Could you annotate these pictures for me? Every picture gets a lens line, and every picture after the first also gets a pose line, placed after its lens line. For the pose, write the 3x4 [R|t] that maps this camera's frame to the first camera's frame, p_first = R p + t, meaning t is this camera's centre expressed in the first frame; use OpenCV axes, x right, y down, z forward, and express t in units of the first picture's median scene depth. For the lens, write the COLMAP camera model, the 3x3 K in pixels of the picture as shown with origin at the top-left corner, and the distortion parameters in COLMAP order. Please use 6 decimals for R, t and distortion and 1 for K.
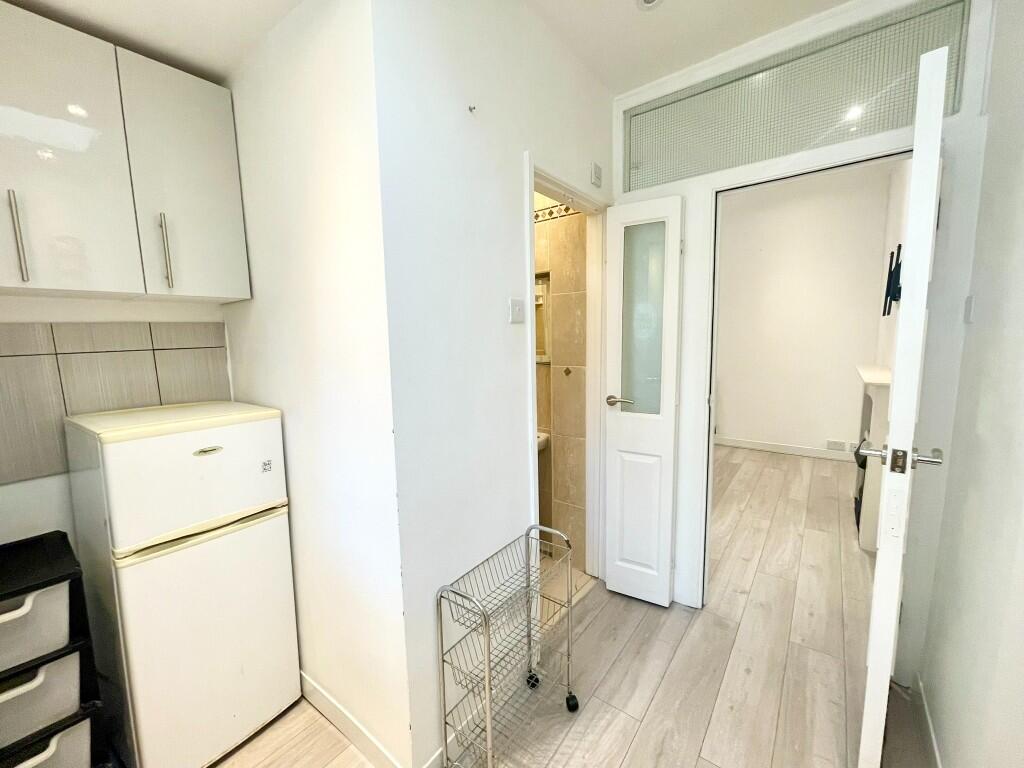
lens RADIAL K [[412.7, 0, 513.1], [0, 412.7, 385.6], [0, 0, 1]] dist [-0.003781, 0.000114]
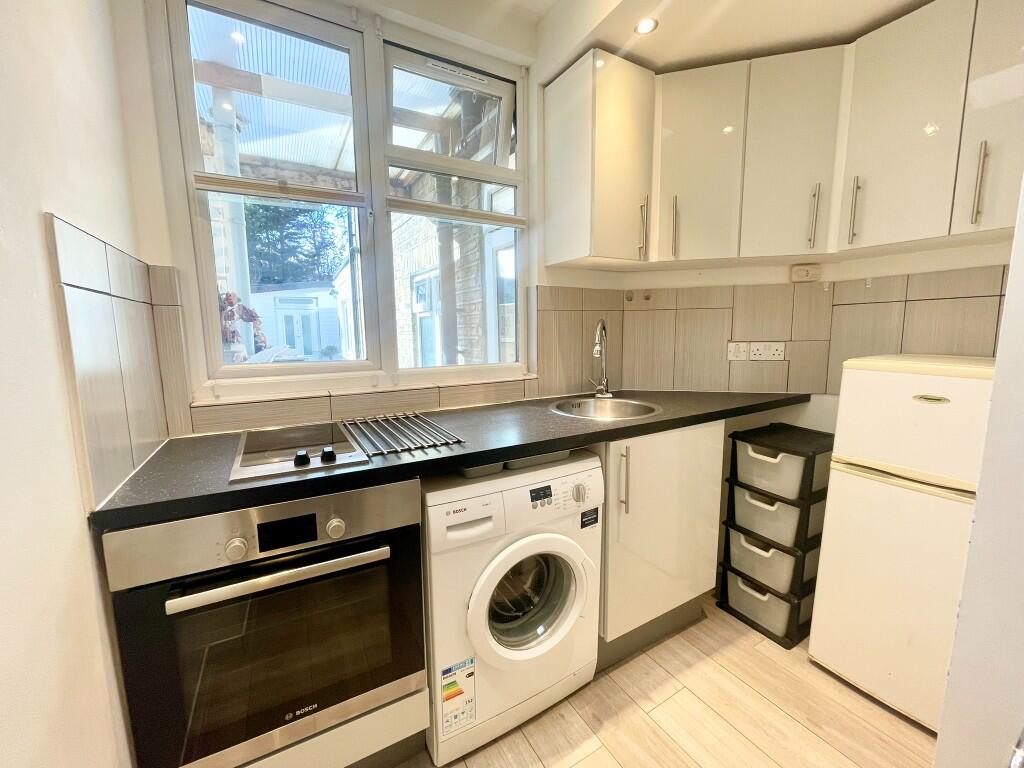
lens RADIAL K [[424.4, 0, 512.0], [0, 424.4, 384.0], [0, 0, 1]] dist [-0.000074, 0.001079]
pose [[-0.386394, 0.145115, -0.910847, 0.484468], [-0.094019, 0.976204, 0.195412, 0.024966], [0.917530, 0.161143, -0.363556, 0.447285]]
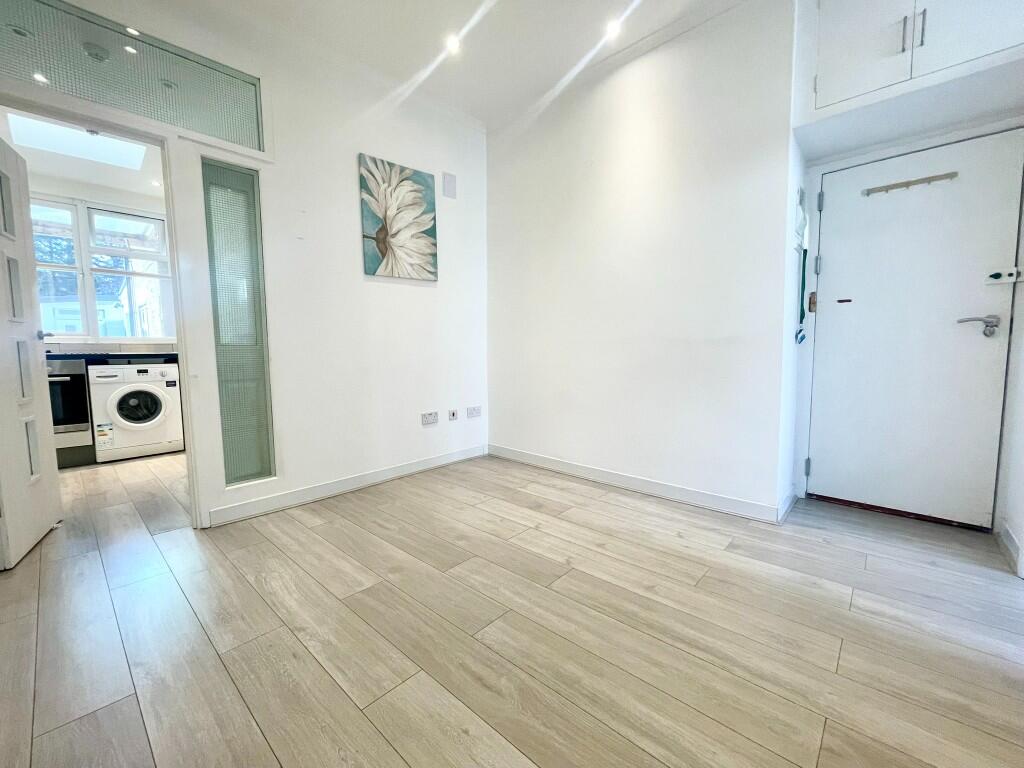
lens RADIAL K [[412.7, 0, 513.1], [0, 412.7, 385.6], [0, 0, 1]] dist [-0.003781, 0.000114]
pose [[-0.077143, 0.106717, -0.991292, 2.152575], [-0.116072, 0.986533, 0.115238, -0.070785], [0.990240, 0.123951, -0.063717, 2.793564]]
